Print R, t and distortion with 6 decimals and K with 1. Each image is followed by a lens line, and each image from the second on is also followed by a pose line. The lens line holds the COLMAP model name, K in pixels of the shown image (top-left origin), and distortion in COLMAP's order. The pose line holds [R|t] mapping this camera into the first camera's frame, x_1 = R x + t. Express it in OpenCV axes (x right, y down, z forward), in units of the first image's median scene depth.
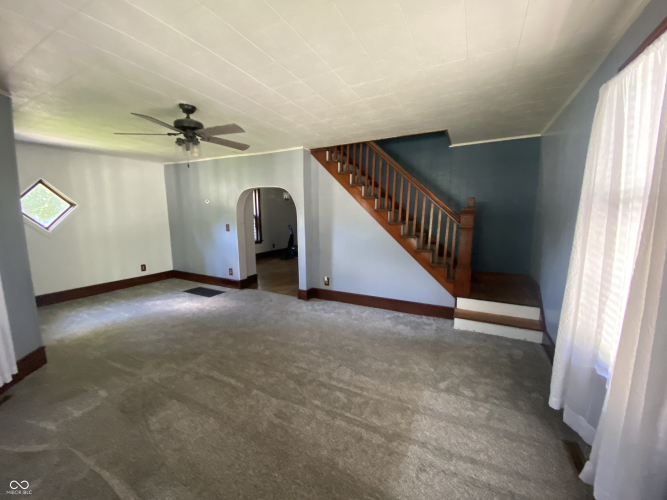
lens RADIAL K [[269.7, 0, 333.5], [0, 269.7, 250.0], [0, 0, 1]] dist [0.021039, -0.020795]
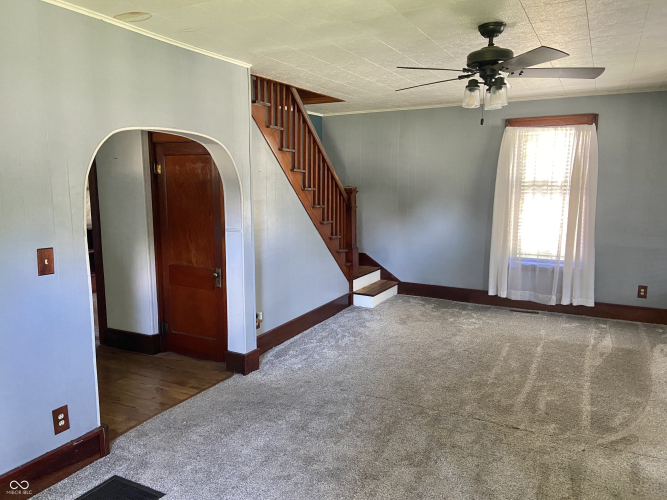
lens RADIAL K [[504.9, 0, 331.6], [0, 504.9, 245.2], [0, 0, 1]] dist [0.112658, -0.136154]
pose [[0.022573, -0.129650, 0.991303, -1.107345], [0.145690, 0.981397, 0.125037, -0.151041], [-0.989073, 0.141601, 0.041042, 0.864063]]
